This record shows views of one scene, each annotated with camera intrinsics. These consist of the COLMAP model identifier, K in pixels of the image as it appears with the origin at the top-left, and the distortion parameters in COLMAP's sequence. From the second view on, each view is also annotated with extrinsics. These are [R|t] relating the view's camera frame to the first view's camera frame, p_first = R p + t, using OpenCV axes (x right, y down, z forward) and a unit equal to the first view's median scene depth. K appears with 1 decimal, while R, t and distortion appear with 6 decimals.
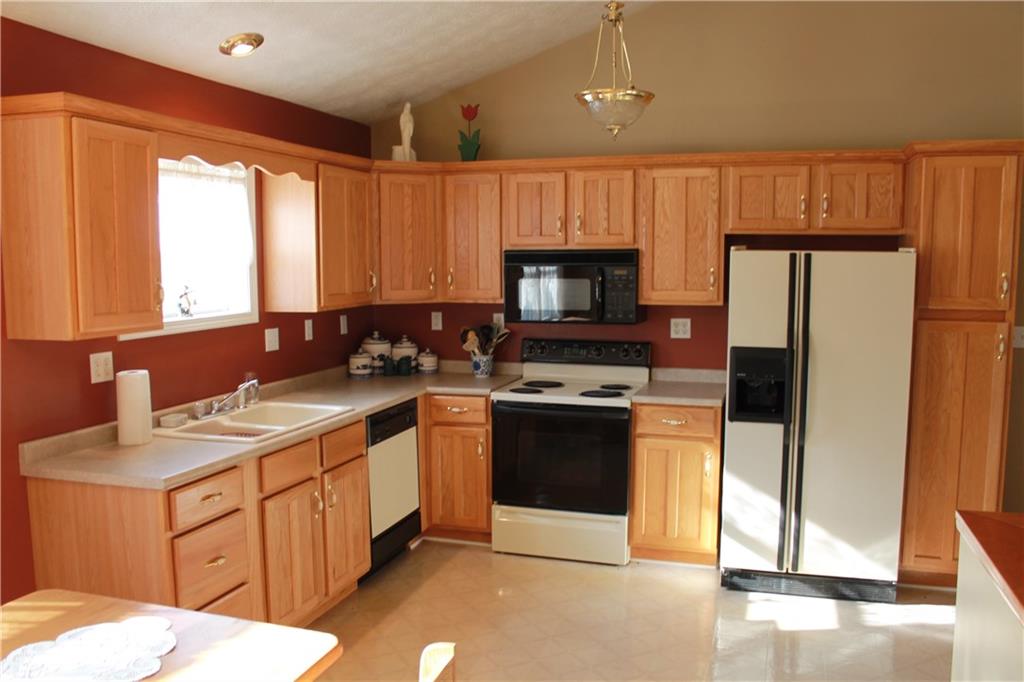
lens RADIAL K [[881.7, 0, 509.0], [0, 881.7, 348.5], [0, 0, 1]] dist [-0.153718, 0.122933]
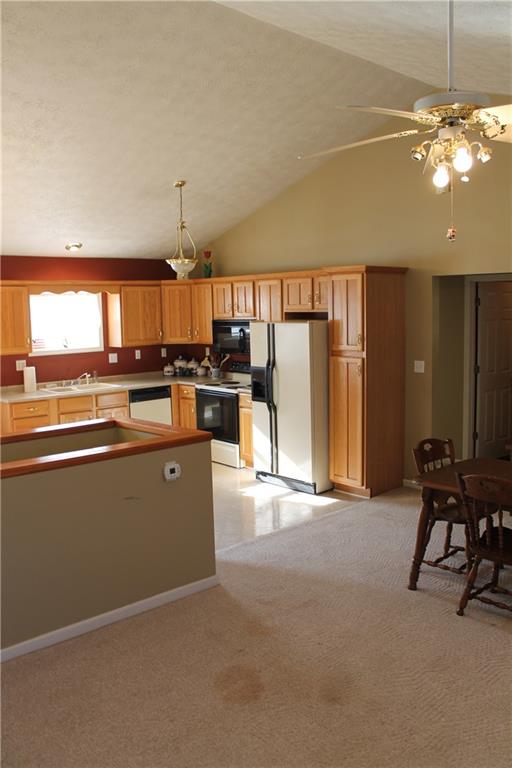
lens RADIAL K [[661.3, 0, 260.6], [0, 661.3, 378.3], [0, 0, 1]] dist [-0.153718, 0.122933]
pose [[0.867280, 0.039970, -0.496213, 1.047045], [-0.033758, 0.999199, 0.021483, -0.007559], [0.496674, -0.001881, 0.867935, -0.404307]]
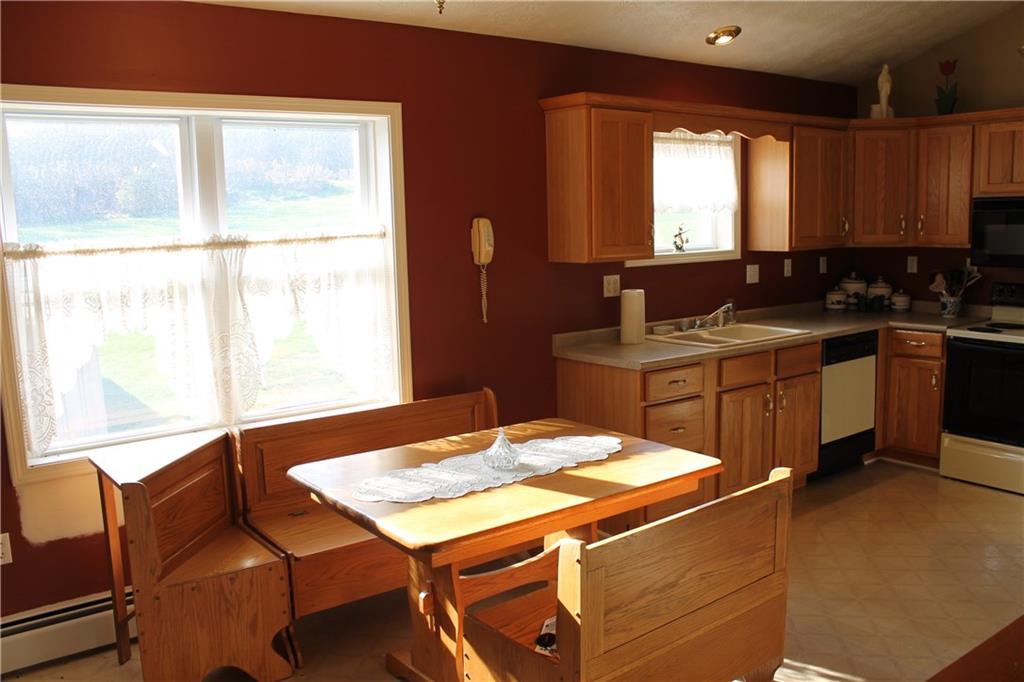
lens RADIAL K [[881.7, 0, 495.8], [0, 881.7, 345.1], [0, 0, 1]] dist [-0.153718, 0.122933]
pose [[0.808191, 0.068407, -0.584934, 0.160701], [-0.038763, 0.997256, 0.063071, 0.027290], [0.587644, -0.028299, 0.808625, -0.197499]]
